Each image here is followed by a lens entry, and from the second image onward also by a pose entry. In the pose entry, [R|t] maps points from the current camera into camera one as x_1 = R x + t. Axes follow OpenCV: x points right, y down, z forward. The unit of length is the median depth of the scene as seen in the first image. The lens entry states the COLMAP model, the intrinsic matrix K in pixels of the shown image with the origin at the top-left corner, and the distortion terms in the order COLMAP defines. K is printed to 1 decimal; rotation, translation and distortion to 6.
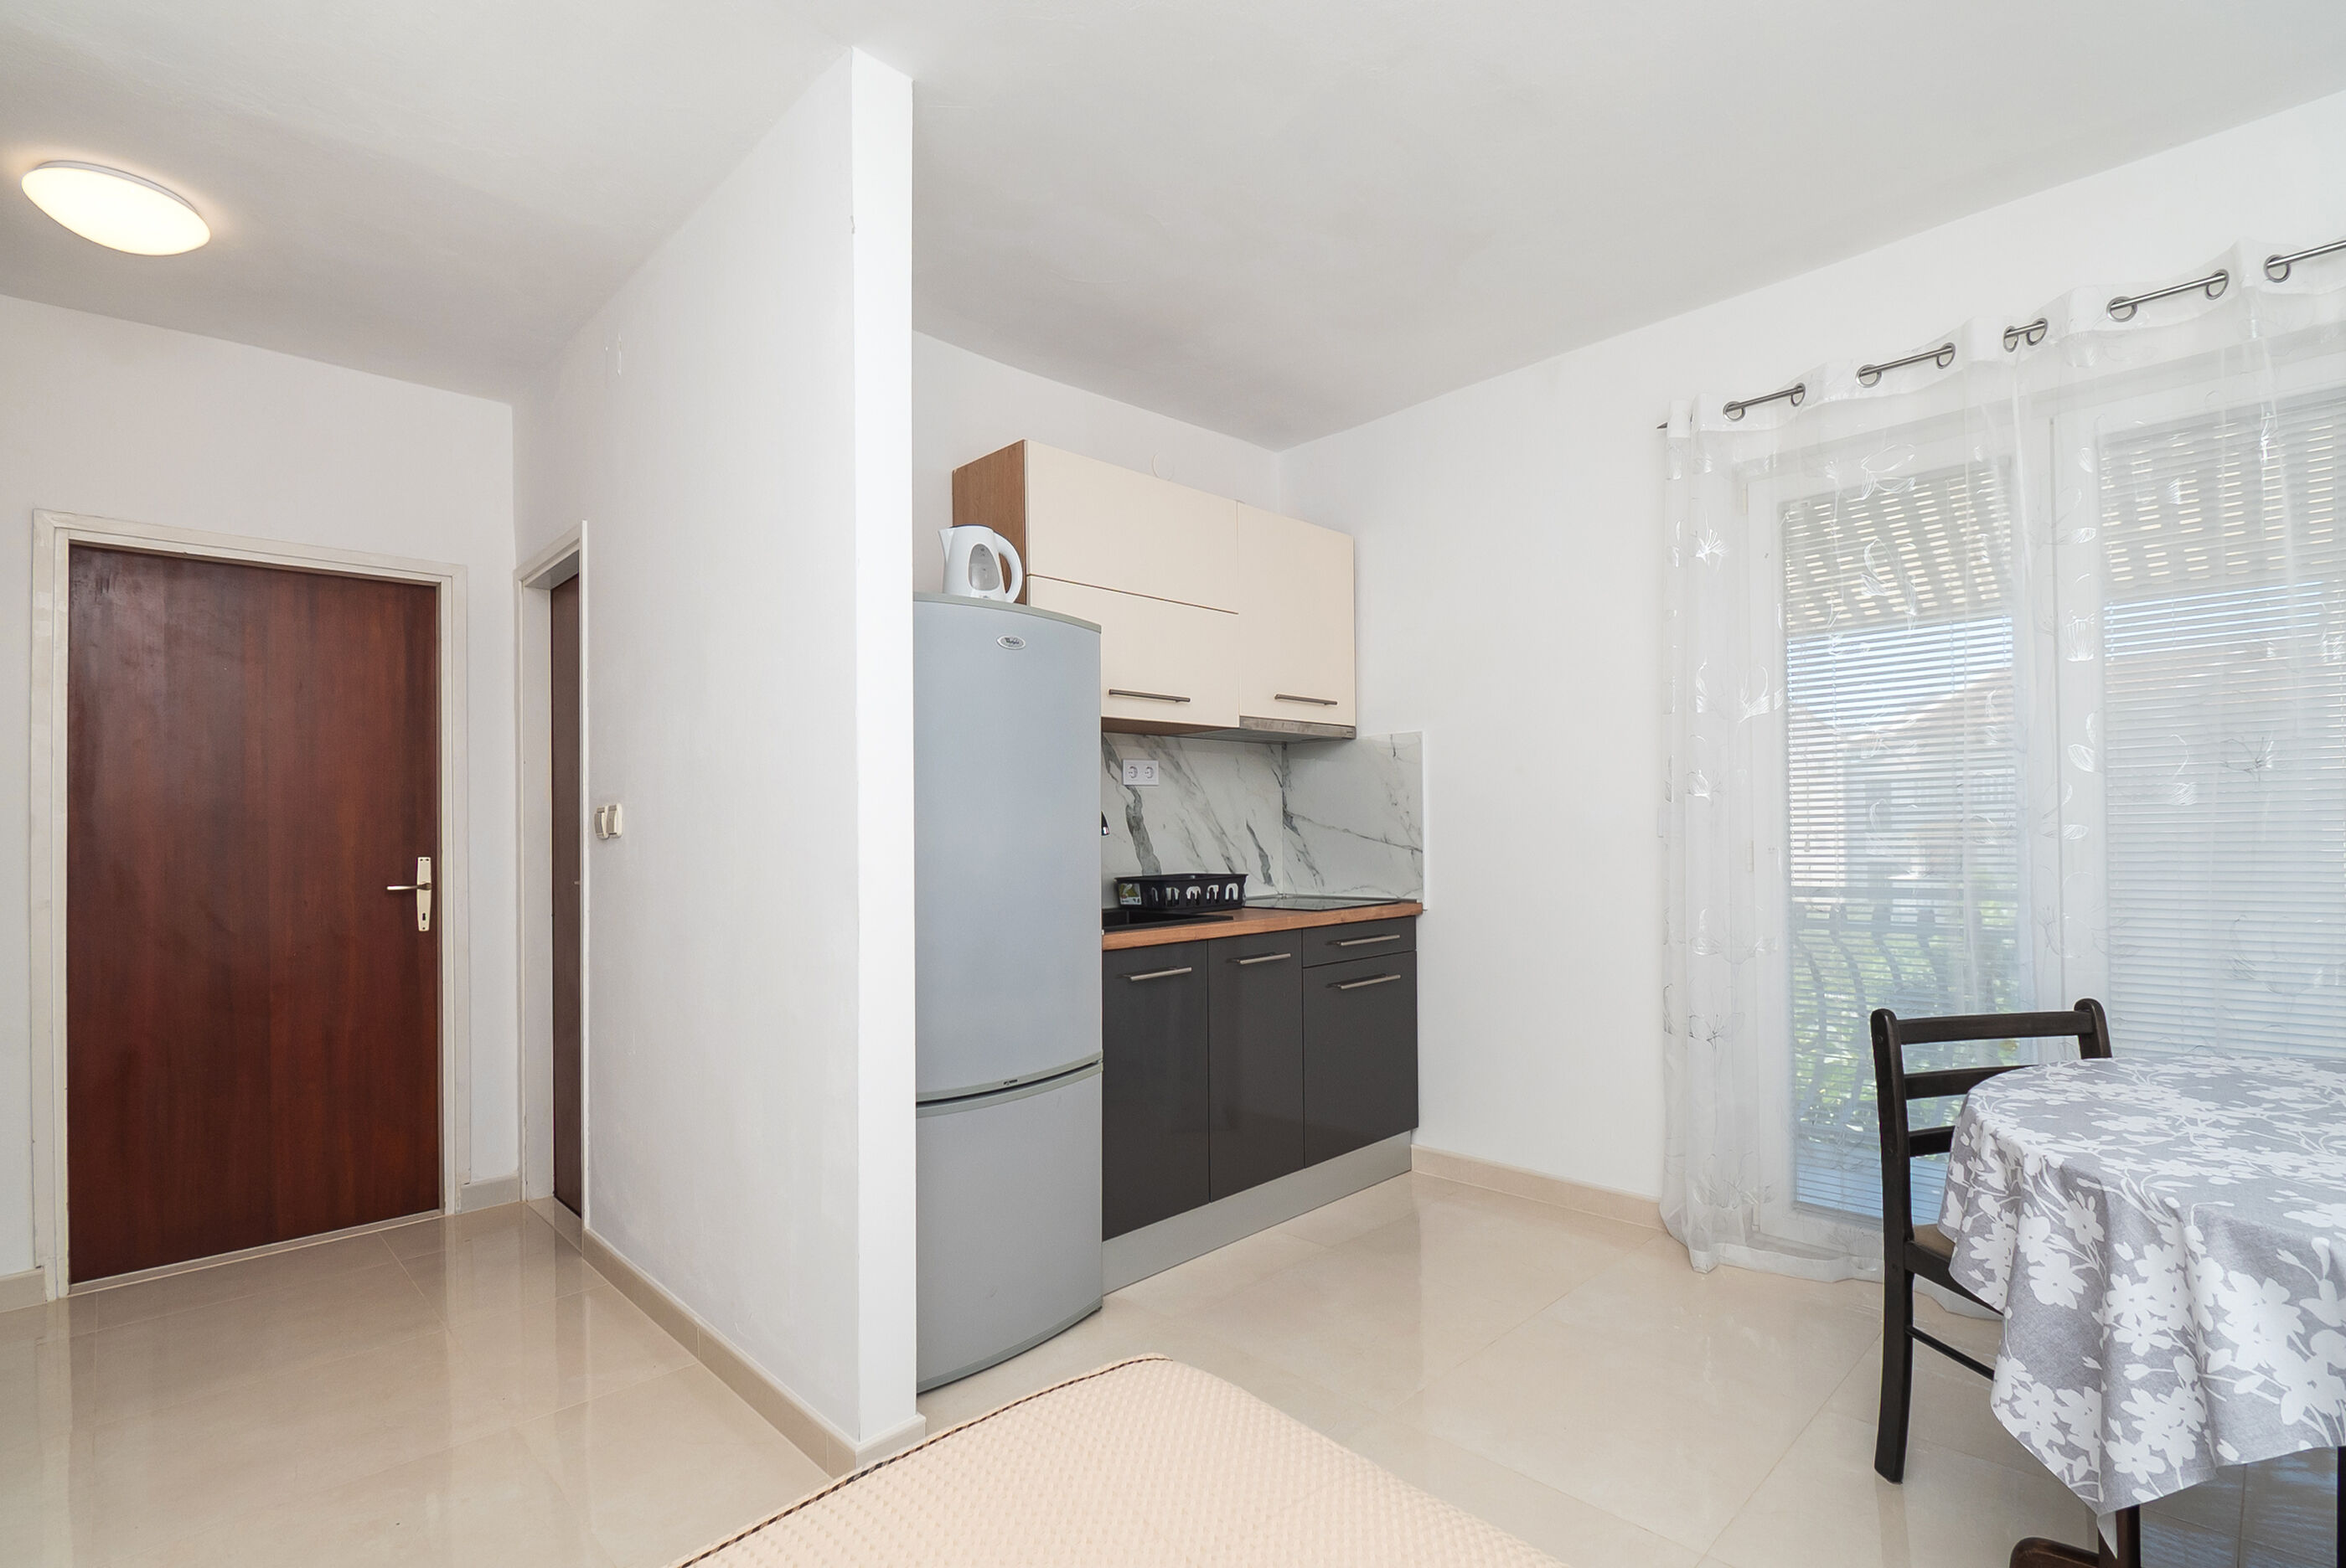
lens RADIAL K [[1096.5, 0, 1177.0], [0, 1096.5, 829.2], [0, 0, 1]] dist [0.009868, -0.009608]
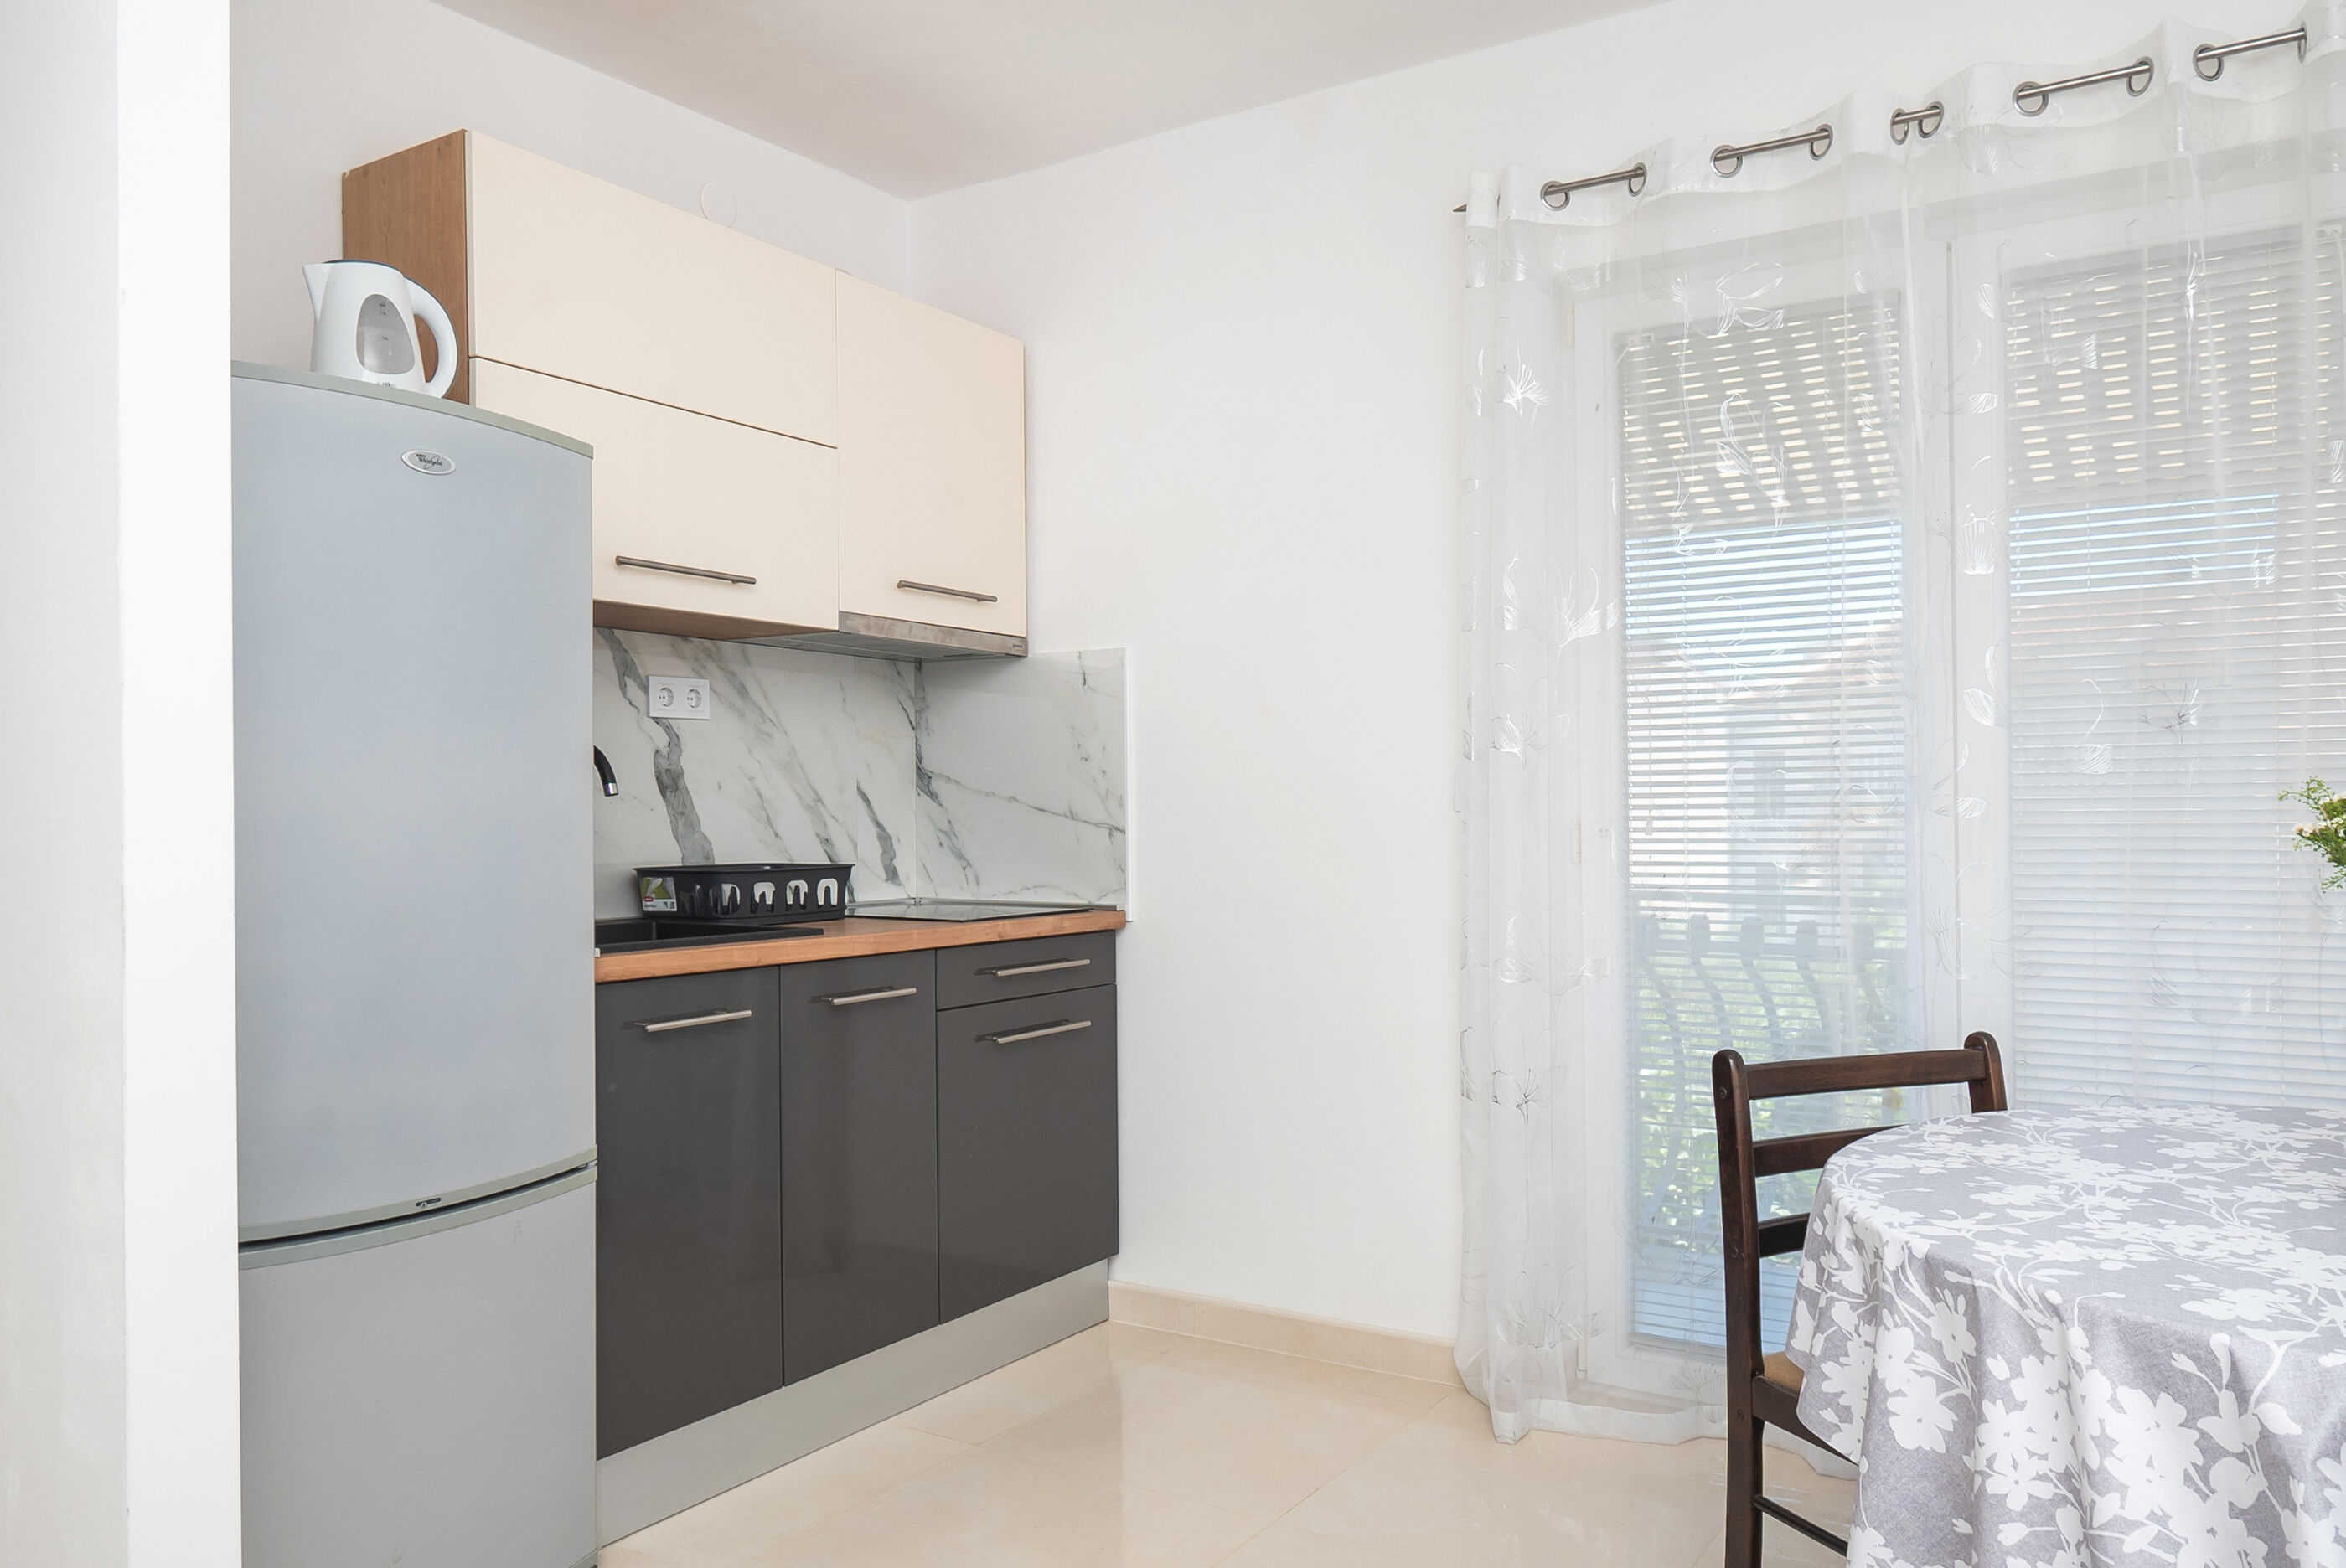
lens RADIAL K [[1680.5, 0, 1177.1], [0, 1680.5, 804.2], [0, 0, 1]] dist [0.001619, -0.000752]
pose [[0.973977, 0.016266, 0.226064, 0.034324], [-0.015394, 0.999866, -0.005618, 0.011725], [-0.226125, 0.001991, 0.974096, 0.017063]]
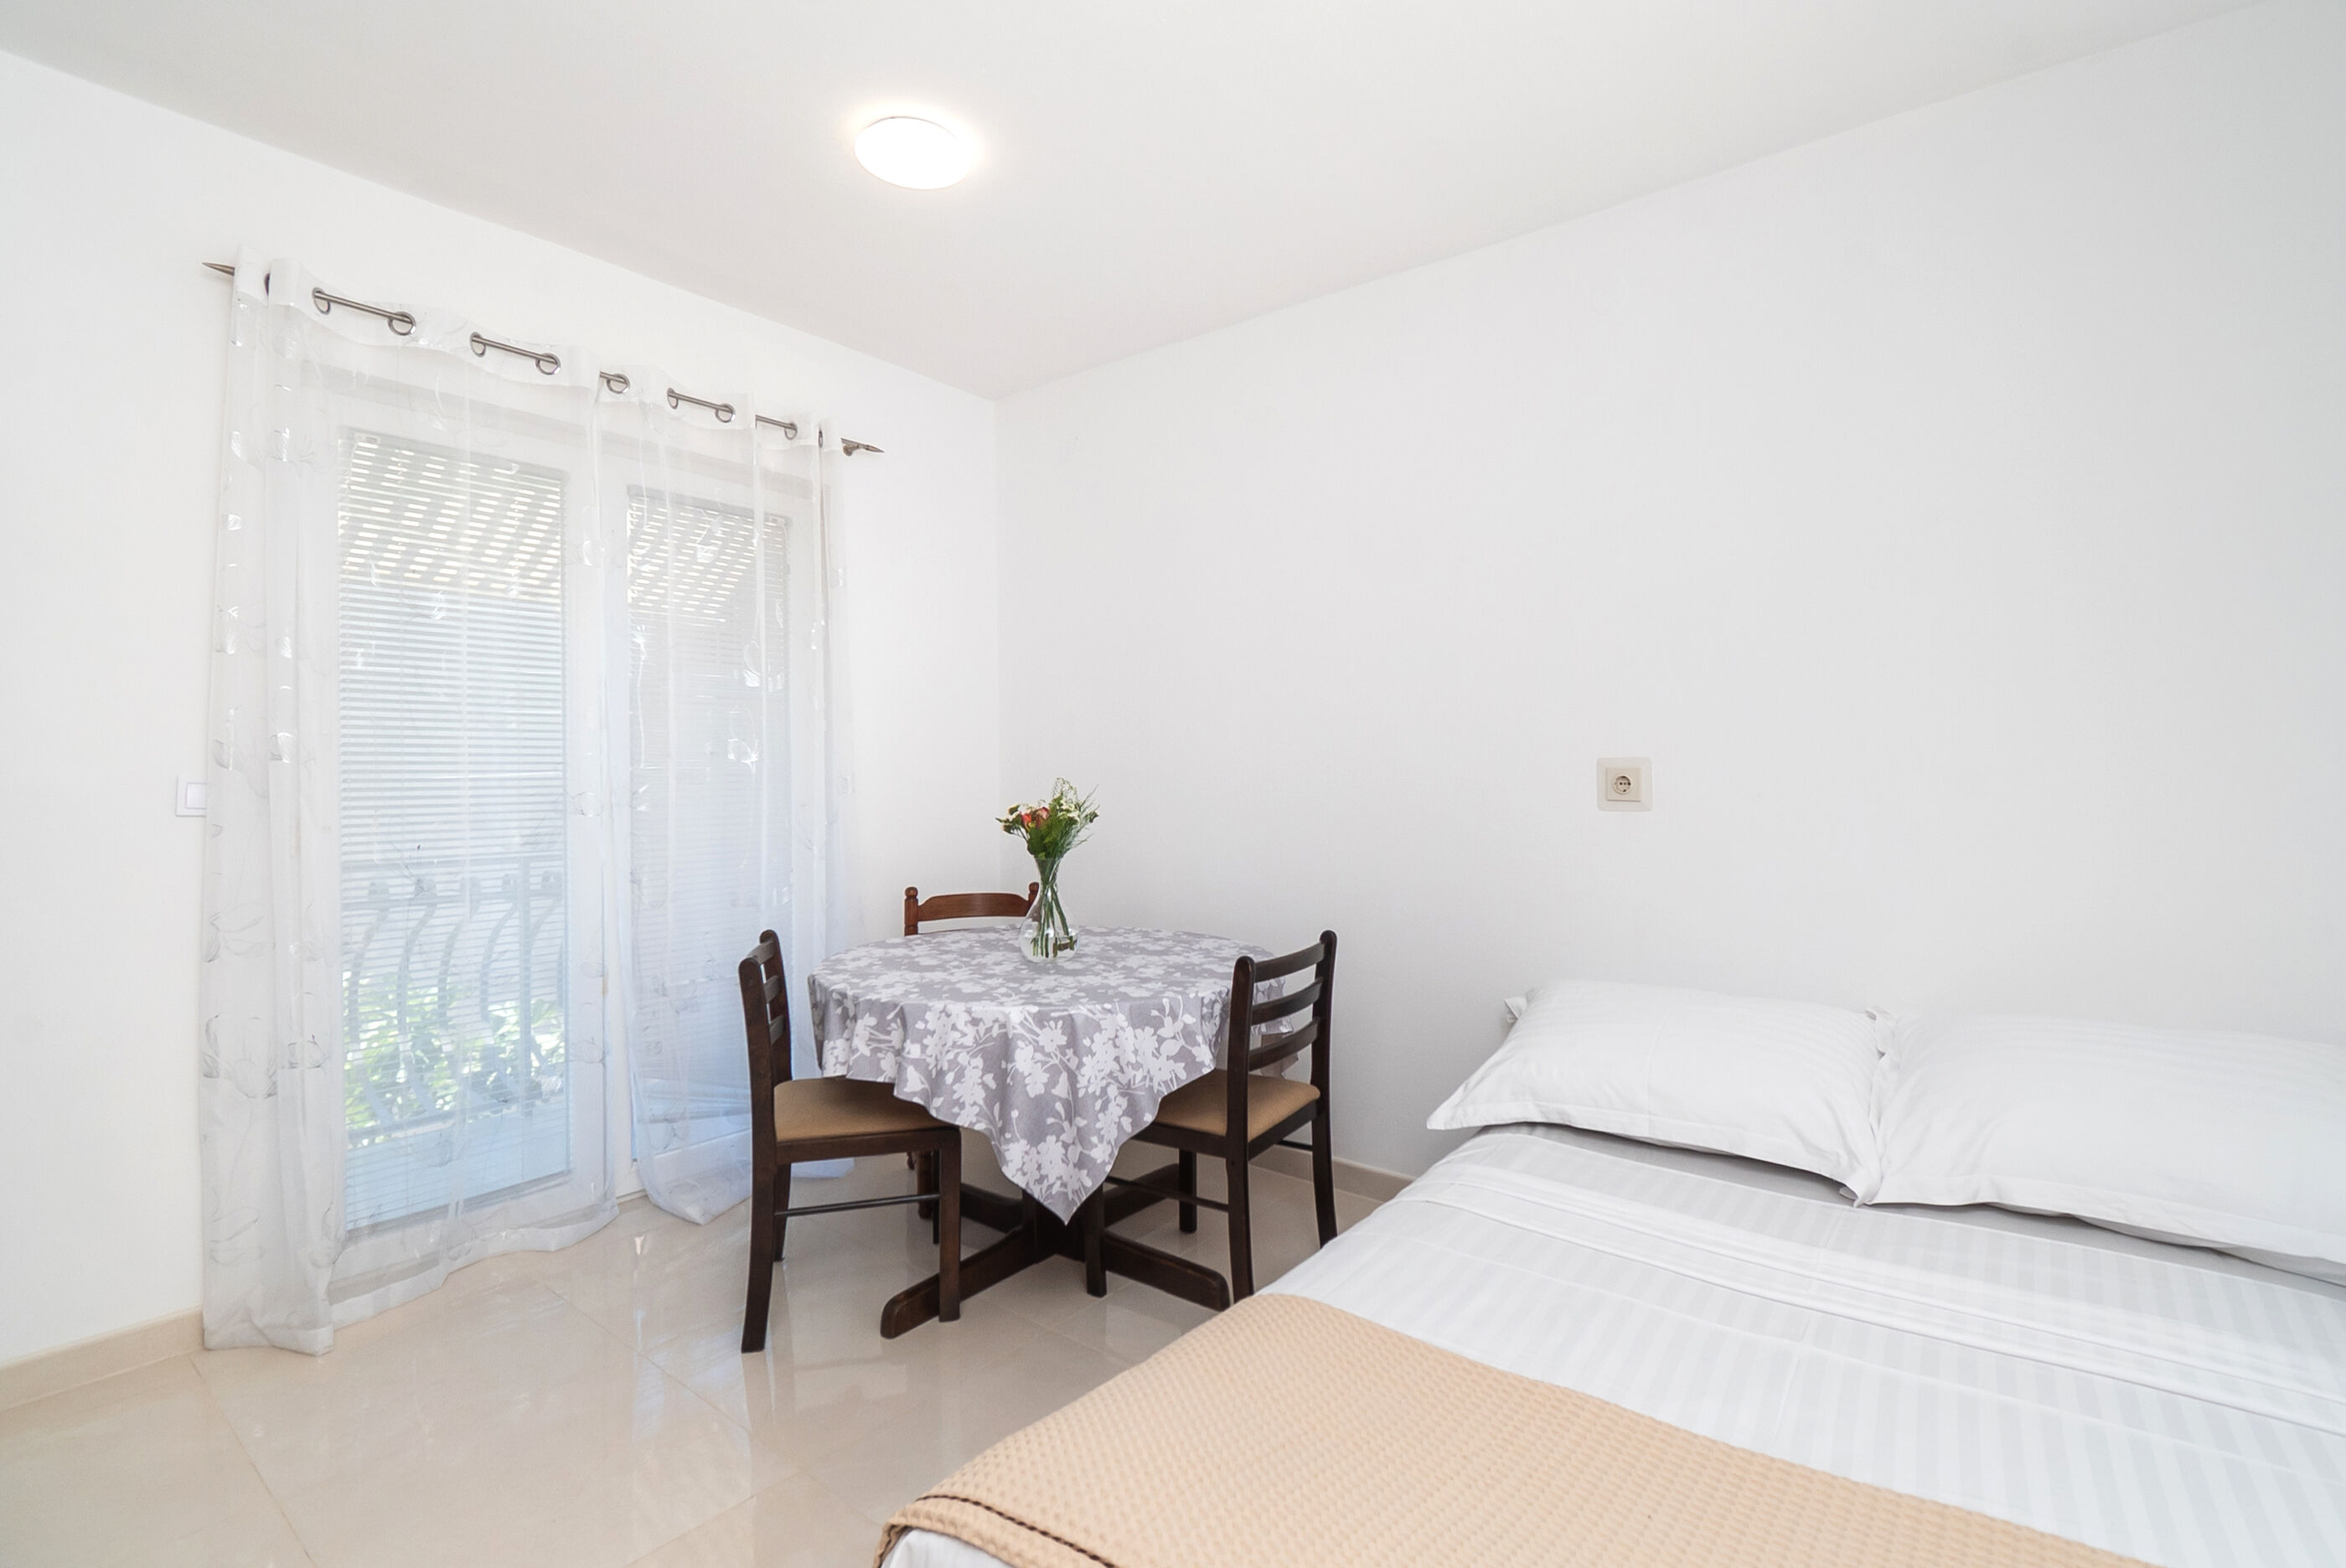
lens RADIAL K [[1096.5, 0, 1177.0], [0, 1096.5, 829.2], [0, 0, 1]] dist [0.009868, -0.009608]
pose [[-0.136185, -0.024087, 0.990391, -0.410656], [0.004131, 0.999682, 0.024881, -0.002067], [-0.990675, 0.007479, -0.136043, 0.493849]]
